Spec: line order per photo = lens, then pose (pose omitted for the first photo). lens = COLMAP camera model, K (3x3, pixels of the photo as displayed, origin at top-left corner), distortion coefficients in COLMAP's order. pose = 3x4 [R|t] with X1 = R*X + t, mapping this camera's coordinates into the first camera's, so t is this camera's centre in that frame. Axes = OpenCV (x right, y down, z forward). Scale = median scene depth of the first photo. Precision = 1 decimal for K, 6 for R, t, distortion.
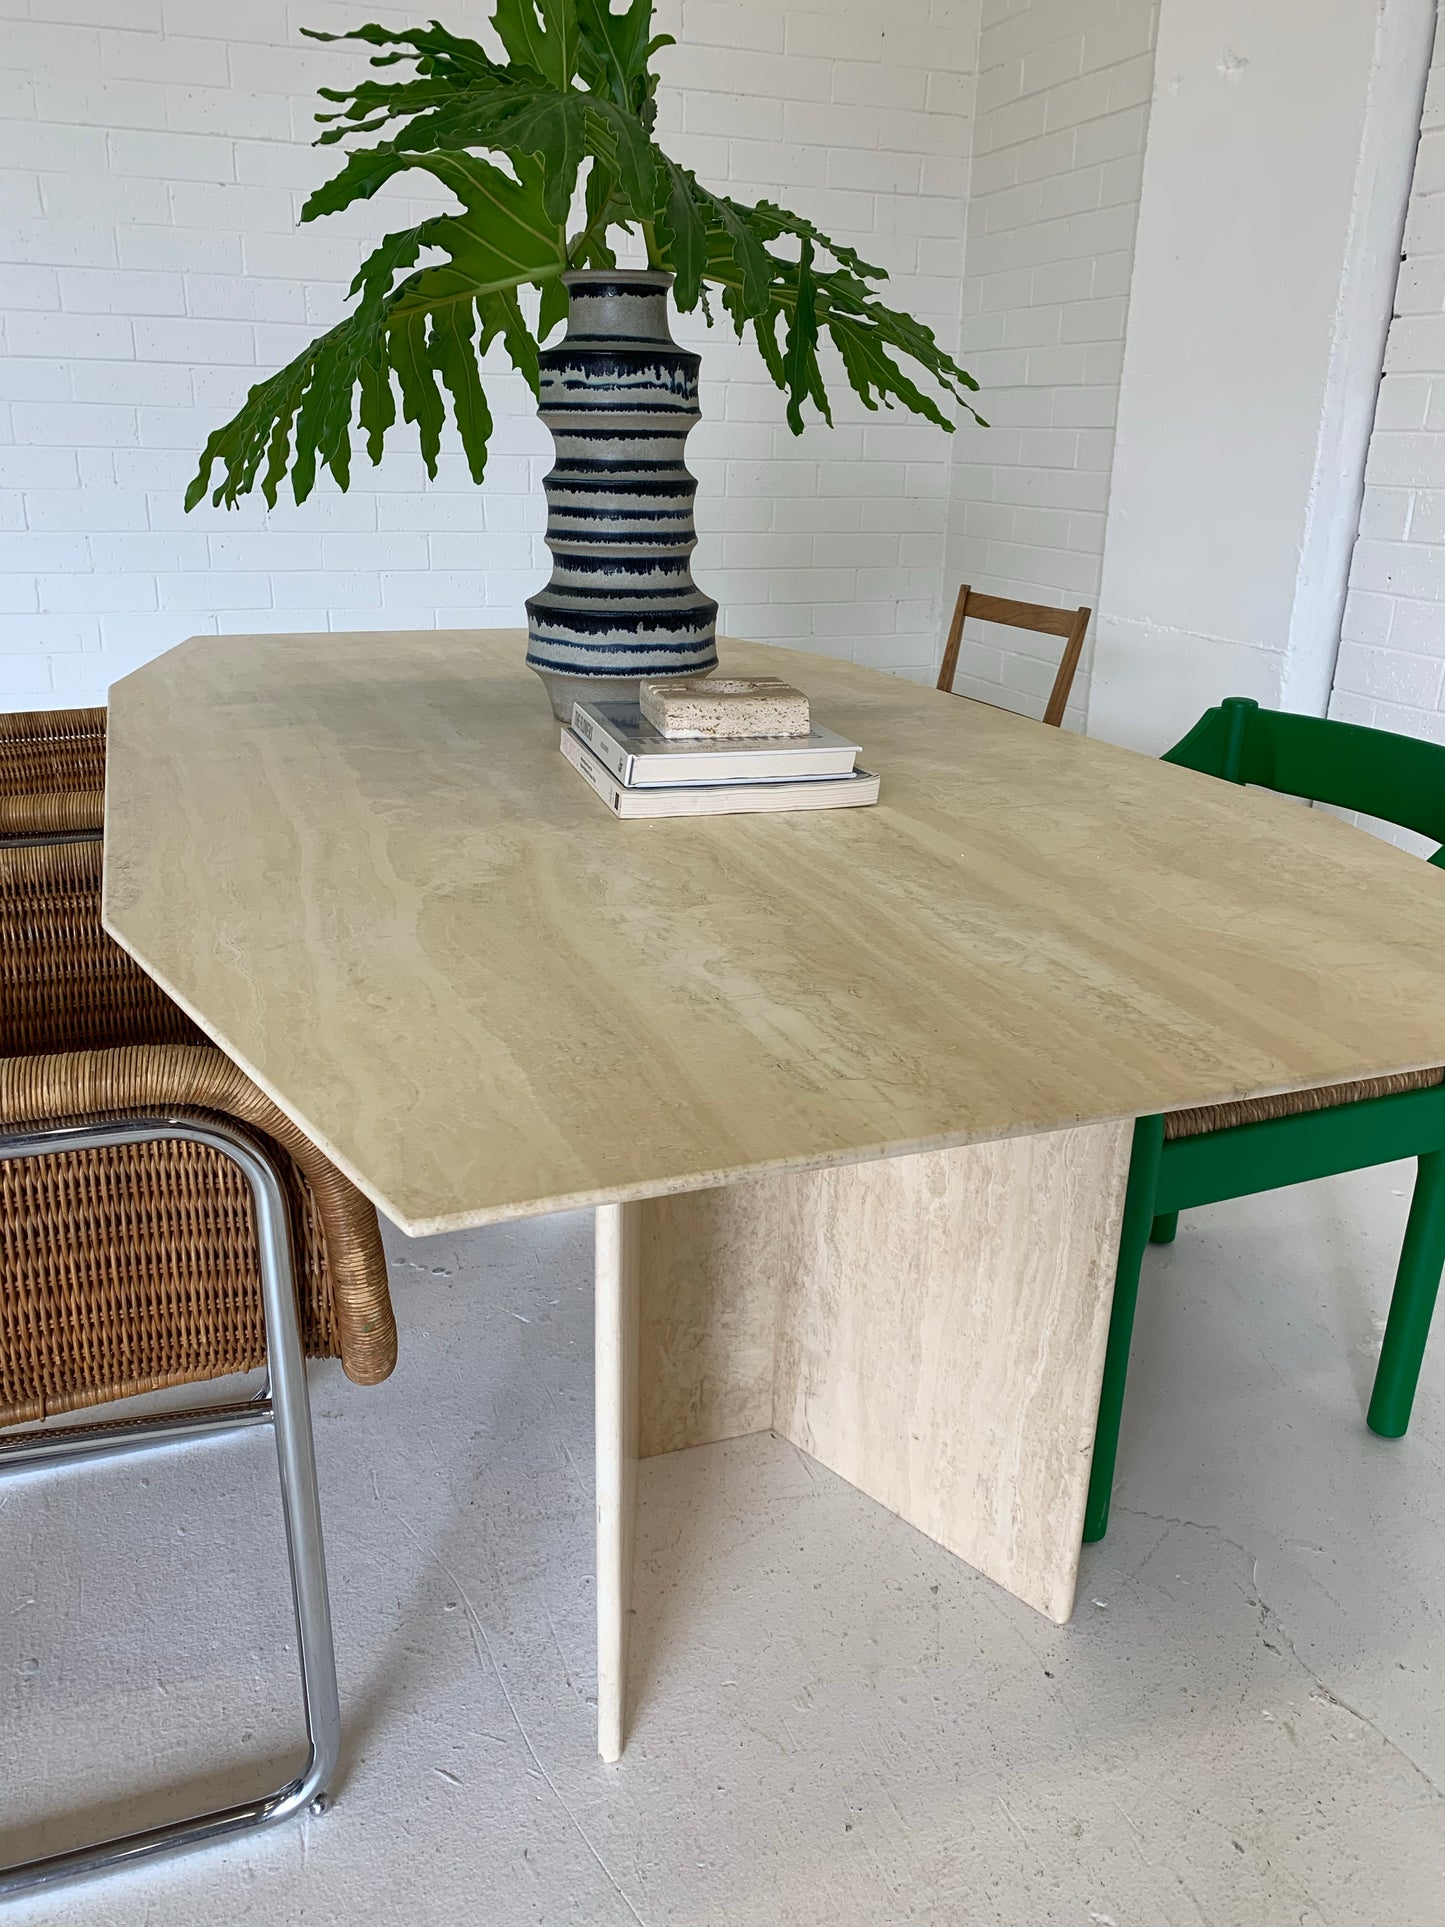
lens RADIAL K [[1480.2, 0, 734.3], [0, 1480.2, 970.4], [0, 0, 1]] dist [0.043275, -0.050175]
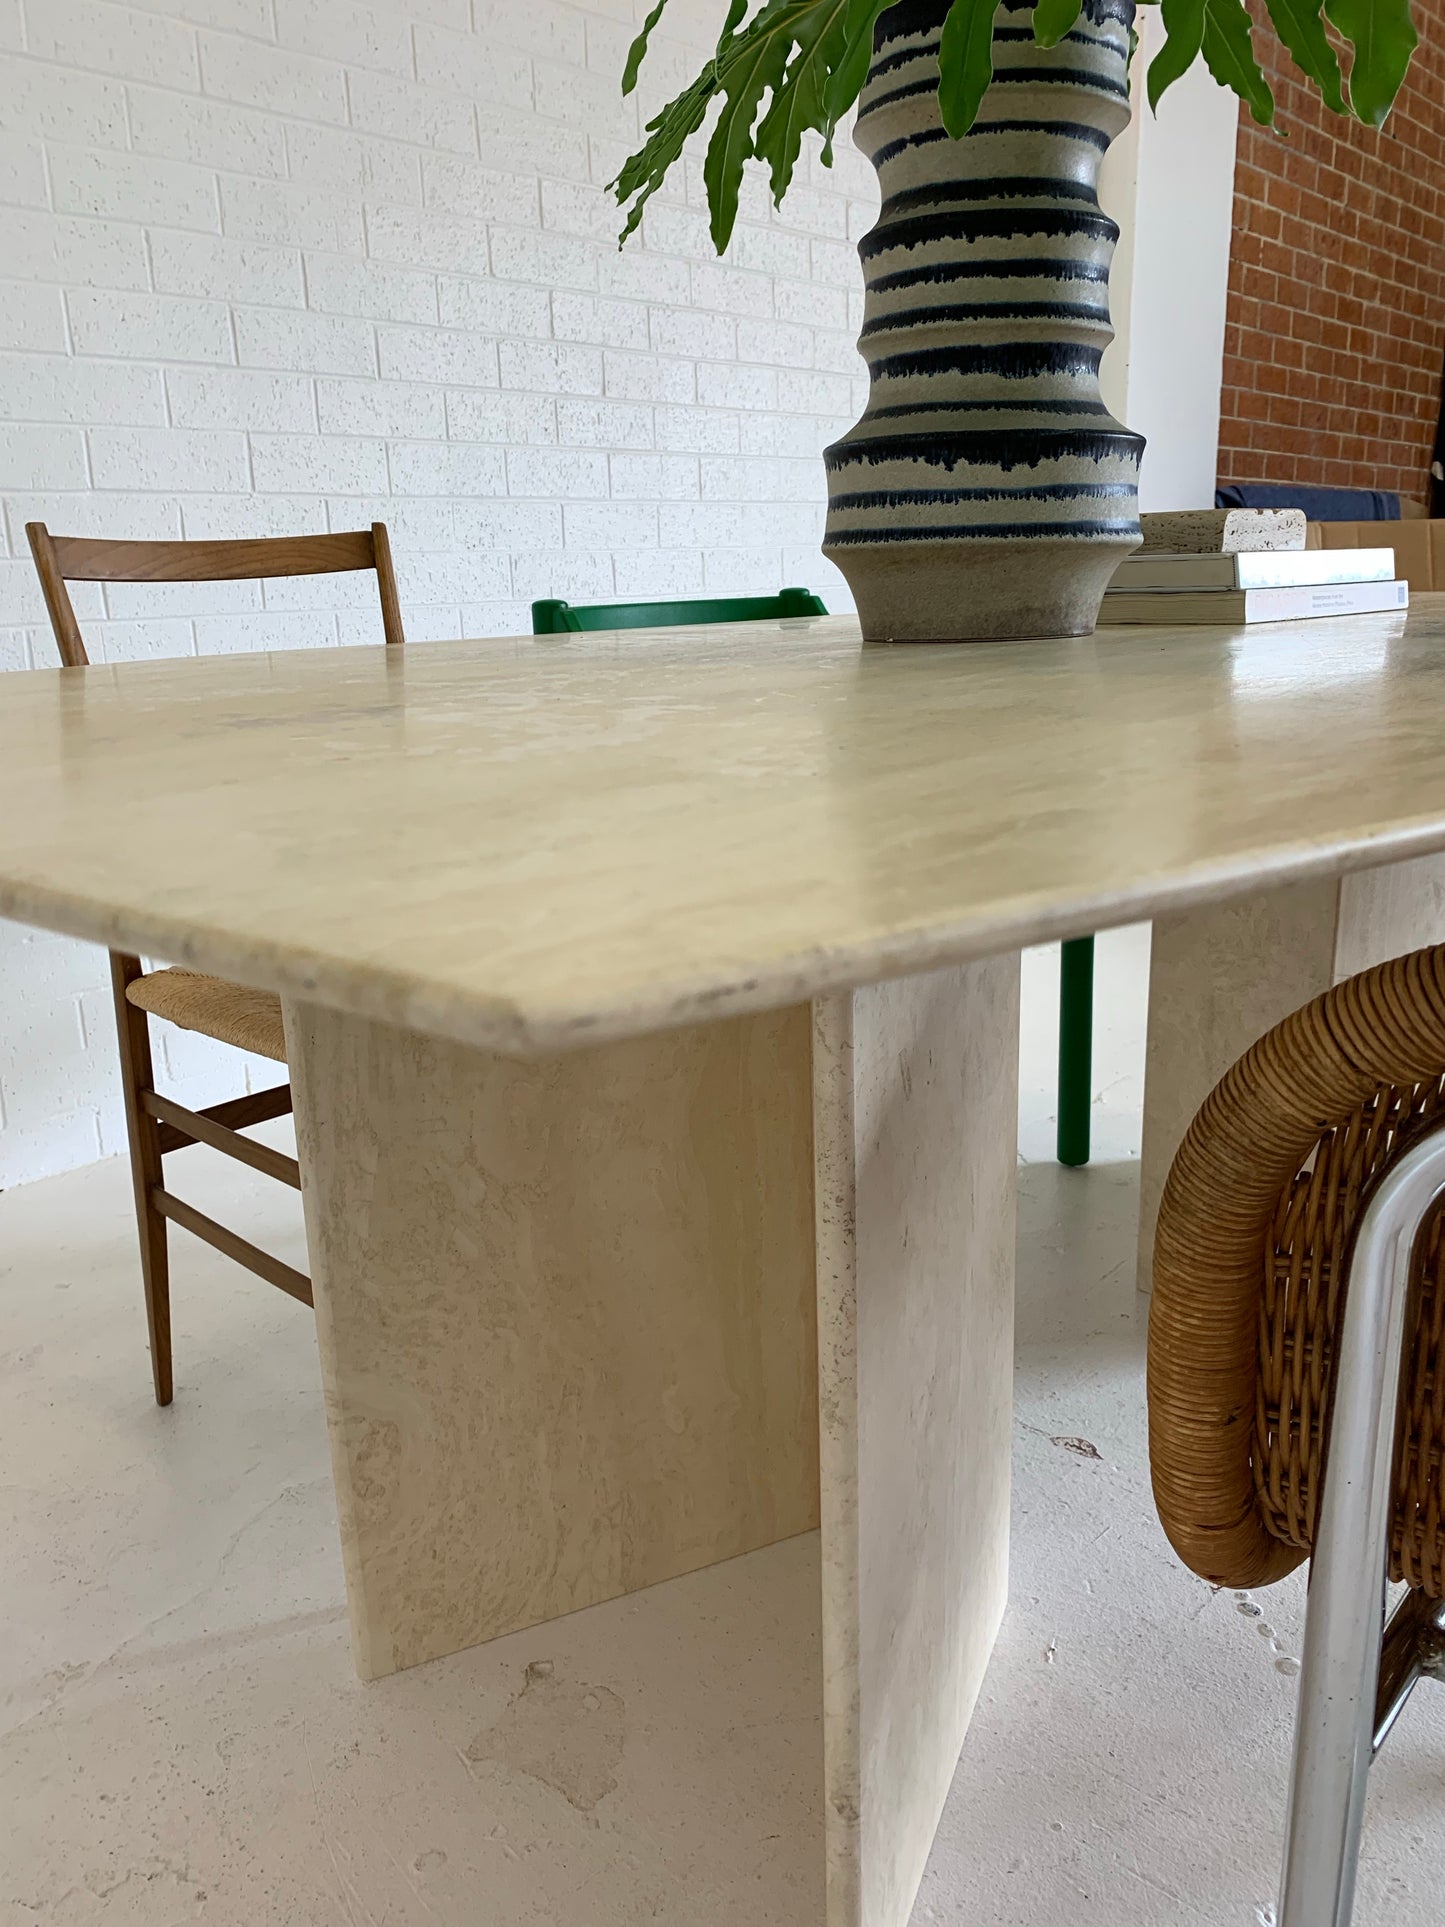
lens RADIAL K [[1481.9, 0, 705.7], [0, 1481.9, 976.8], [0, 0, 1]] dist [0.005976, 0.001619]
pose [[-0.463853, -0.238966, 0.853074, -0.656129], [0.318513, 0.853560, 0.412292, -0.384441], [-0.826674, 0.462958, -0.319813, 1.529376]]
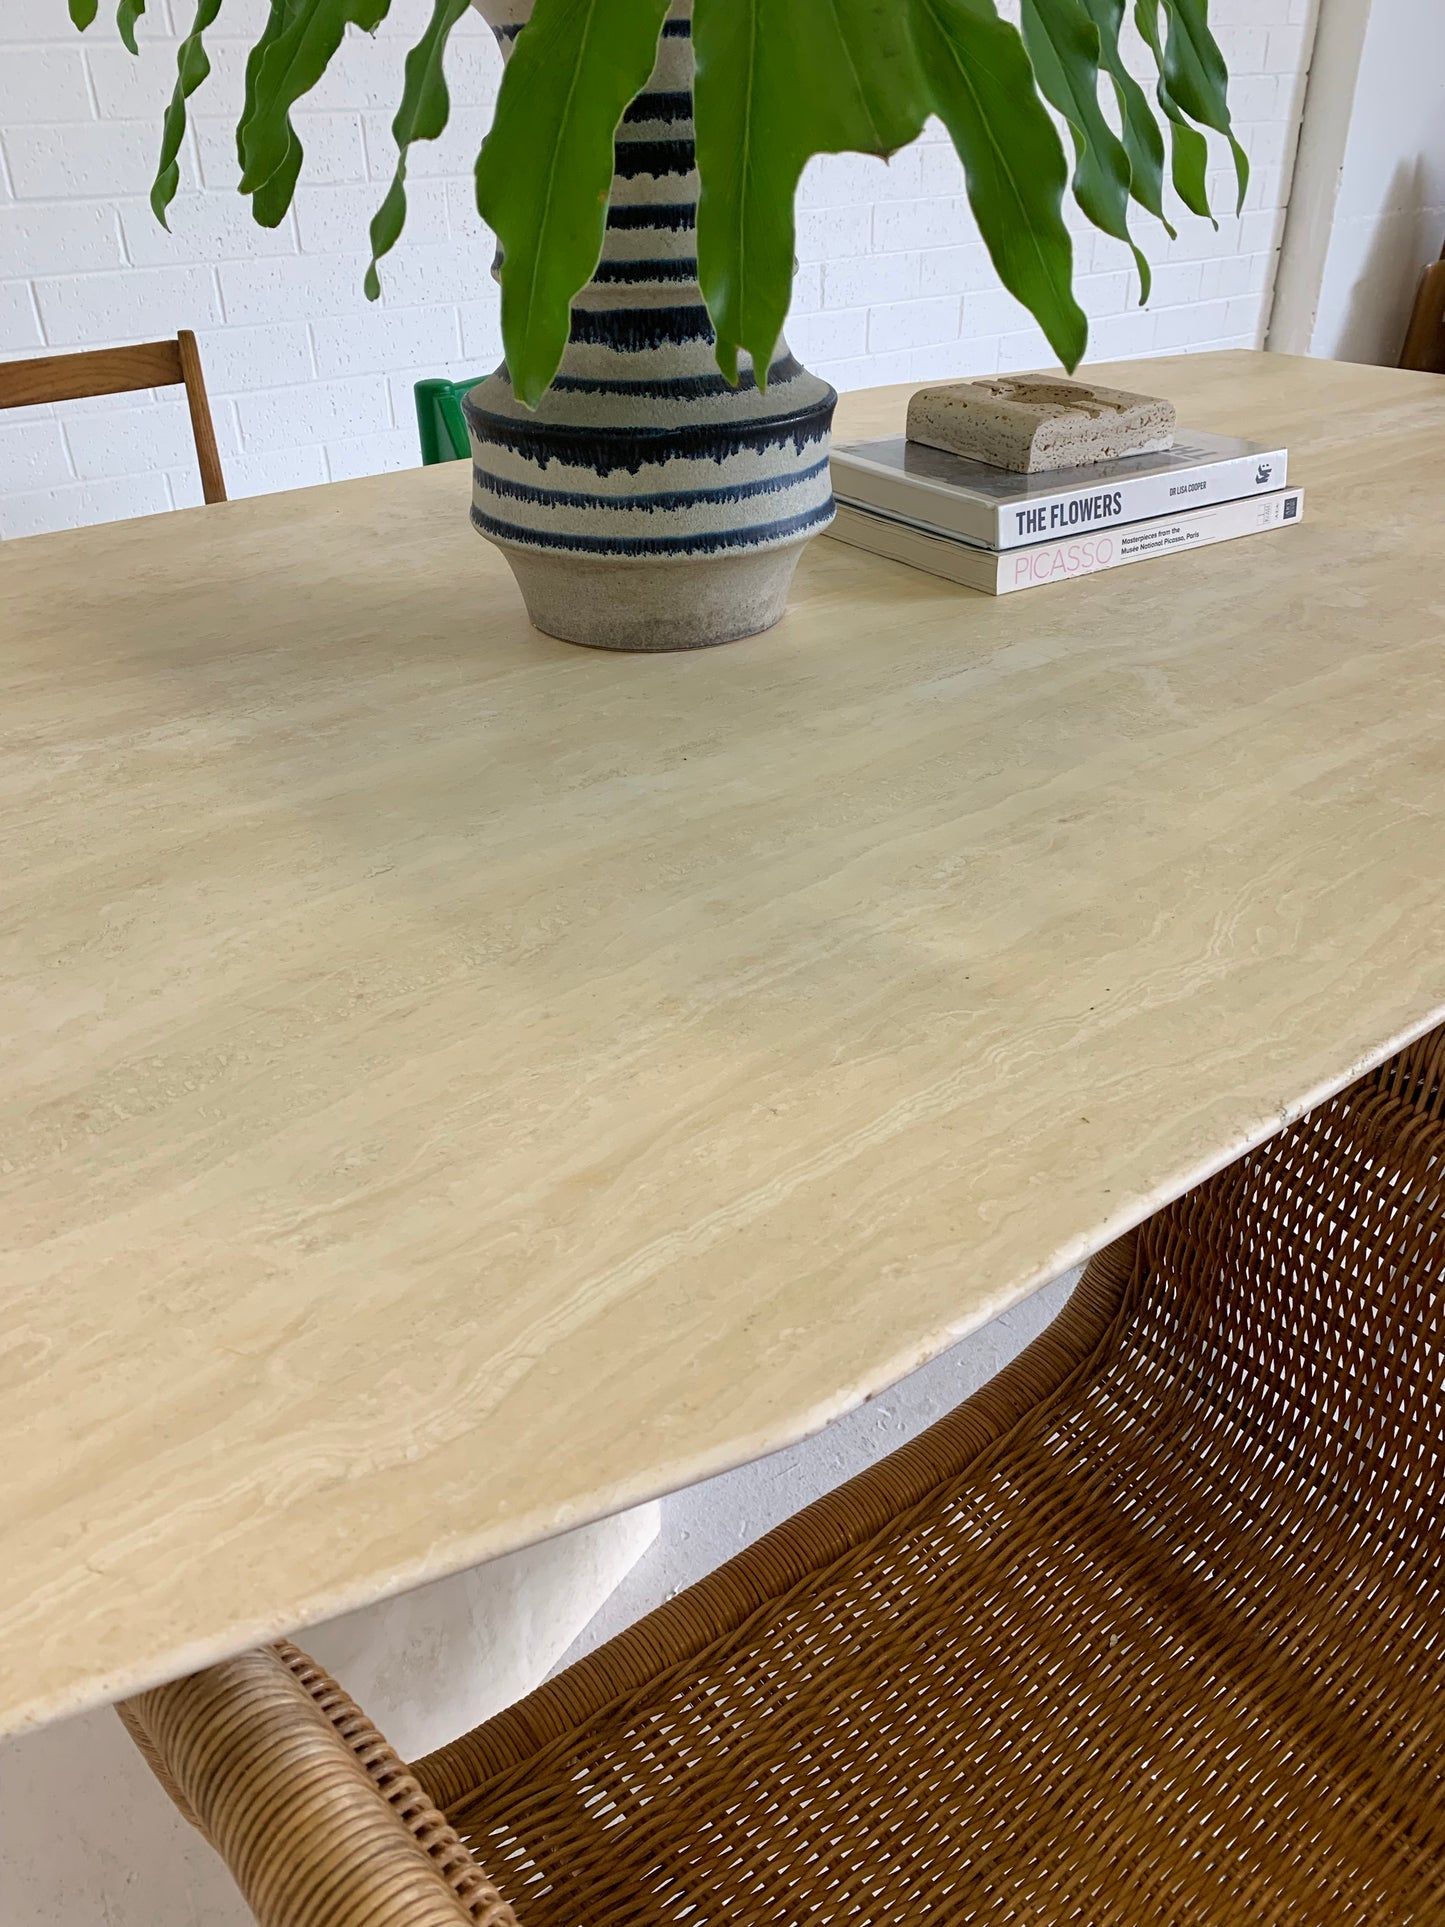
lens RADIAL K [[1479.3, 0, 711.9], [0, 1479.3, 962.0], [0, 0, 1]] dist [0.033116, -0.044501]
pose [[-0.292928, -0.503214, 0.813000, -0.662502], [0.336189, 0.741796, 0.580272, -0.433622], [-0.895081, 0.443300, -0.048117, 1.202048]]
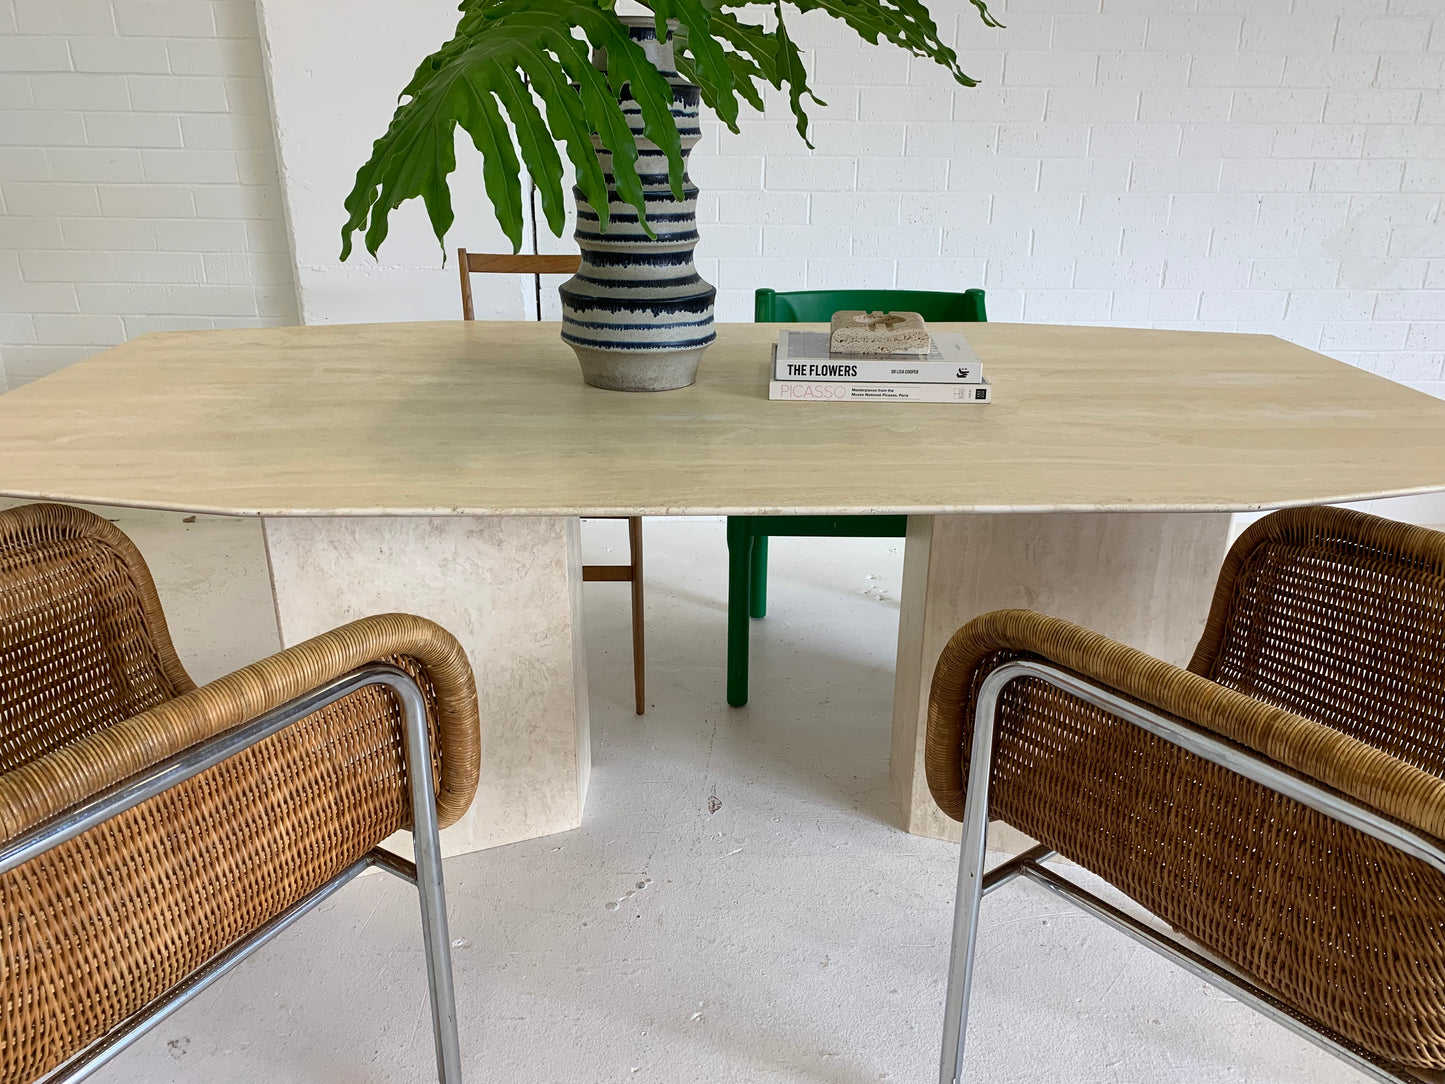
lens RADIAL K [[1092.9, 0, 734.9], [0, 1092.9, 546.0], [0, 0, 1]] dist [0.143903, -0.367313]
pose [[0.321264, -0.362450, 0.874883, -1.019216], [0.316658, 0.911793, 0.261461, -0.292633], [-0.892478, 0.193041, 0.407698, 0.656513]]
